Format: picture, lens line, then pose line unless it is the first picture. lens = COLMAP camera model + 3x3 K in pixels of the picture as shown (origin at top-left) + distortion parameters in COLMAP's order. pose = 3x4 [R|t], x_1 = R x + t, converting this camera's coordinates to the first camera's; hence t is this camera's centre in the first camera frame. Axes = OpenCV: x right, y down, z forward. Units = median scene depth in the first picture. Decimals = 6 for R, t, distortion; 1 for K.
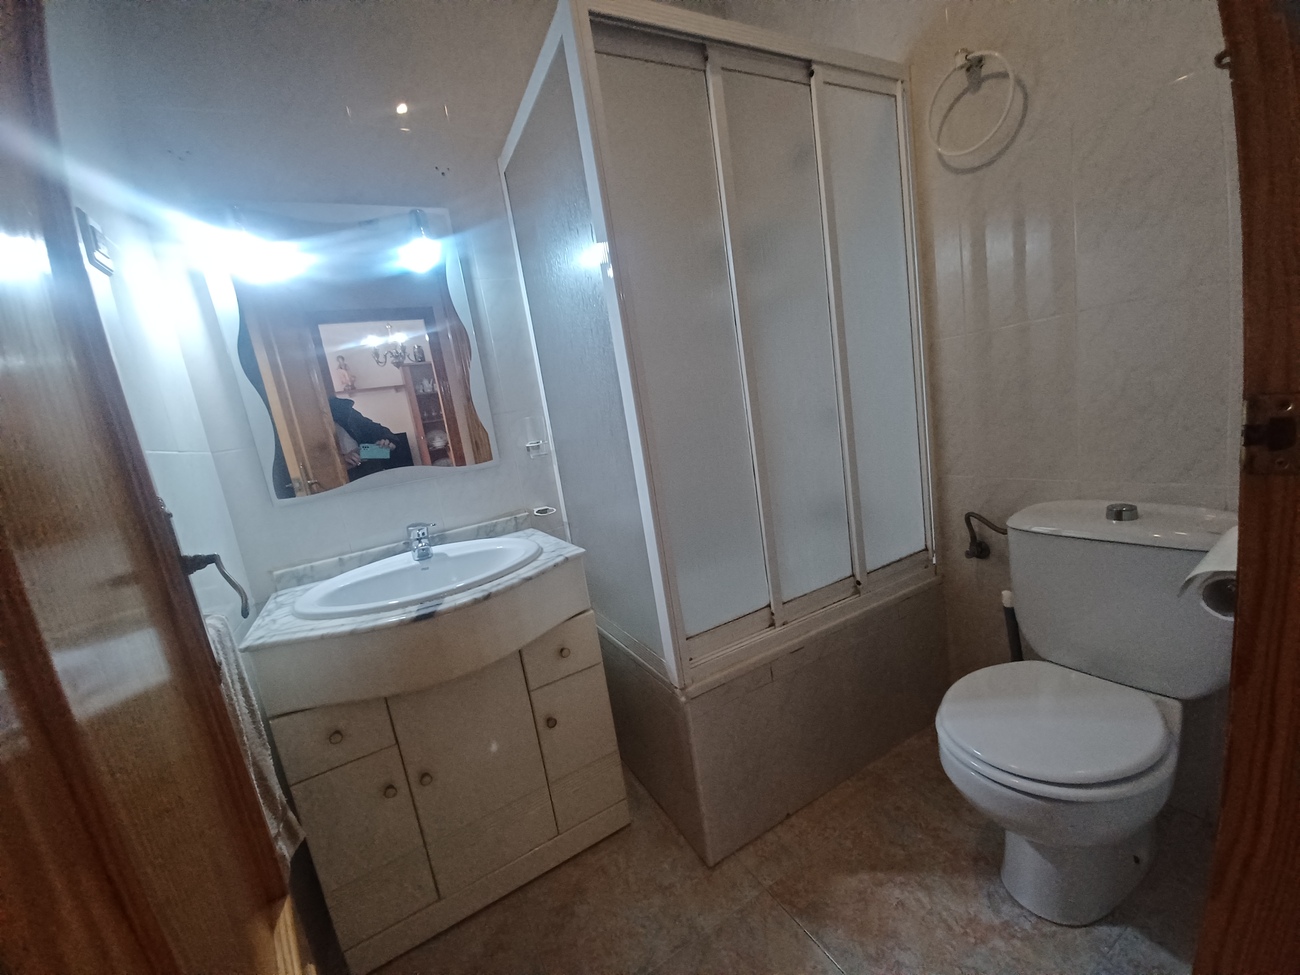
lens RADIAL K [[510.4, 0, 647.9], [0, 510.4, 499.0], [0, 0, 1]] dist [-0.000221, -0.007610]
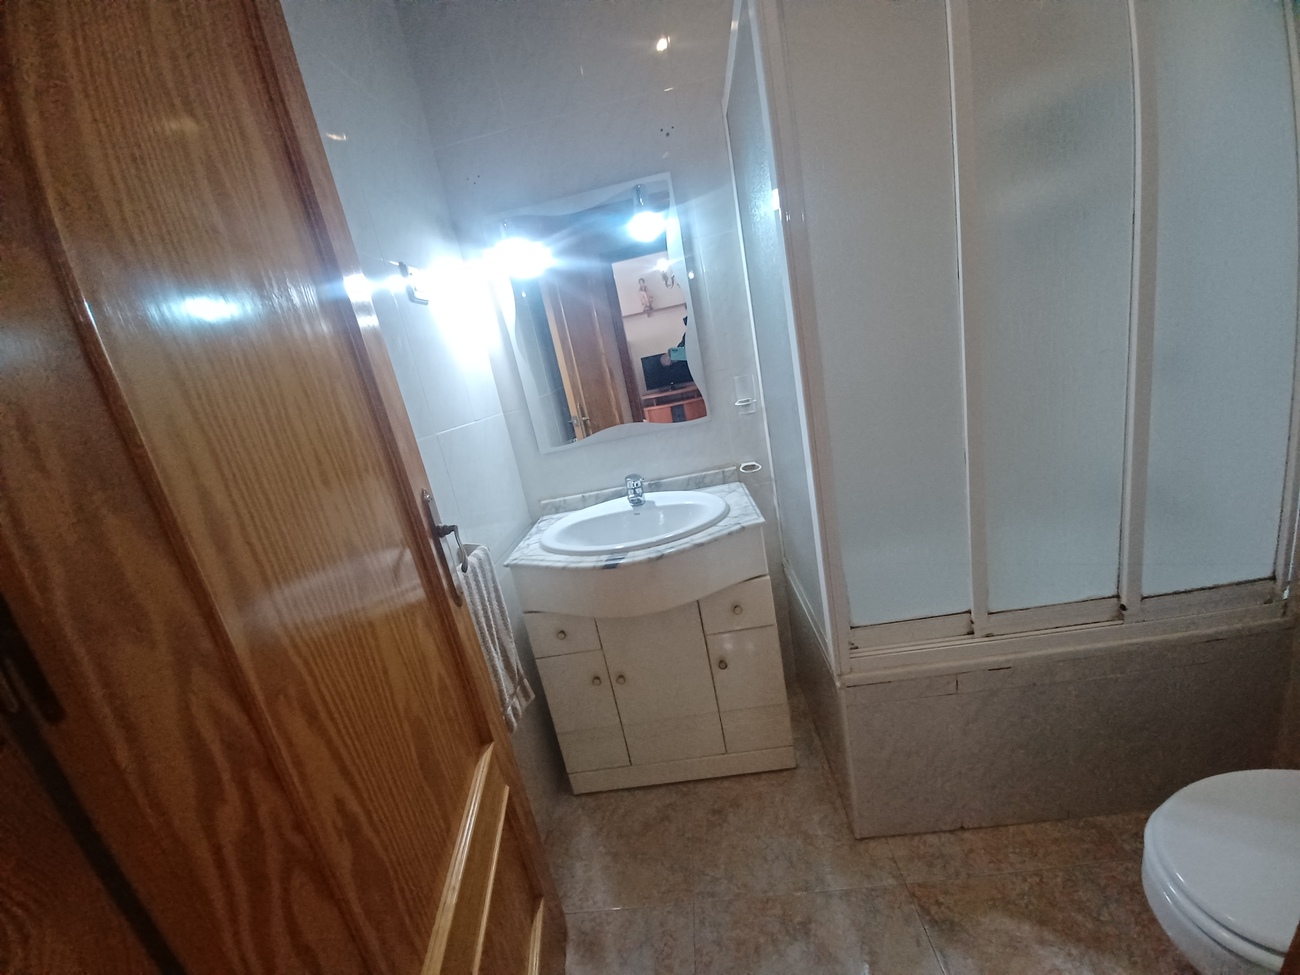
lens RADIAL K [[510.4, 0, 647.9], [0, 510.4, 499.0], [0, 0, 1]] dist [-0.000221, -0.007610]
pose [[0.848442, 0.126641, -0.513914, 0.197915], [-0.027263, 0.980121, 0.196516, -0.135844], [0.528585, -0.152722, 0.835029, 0.019825]]
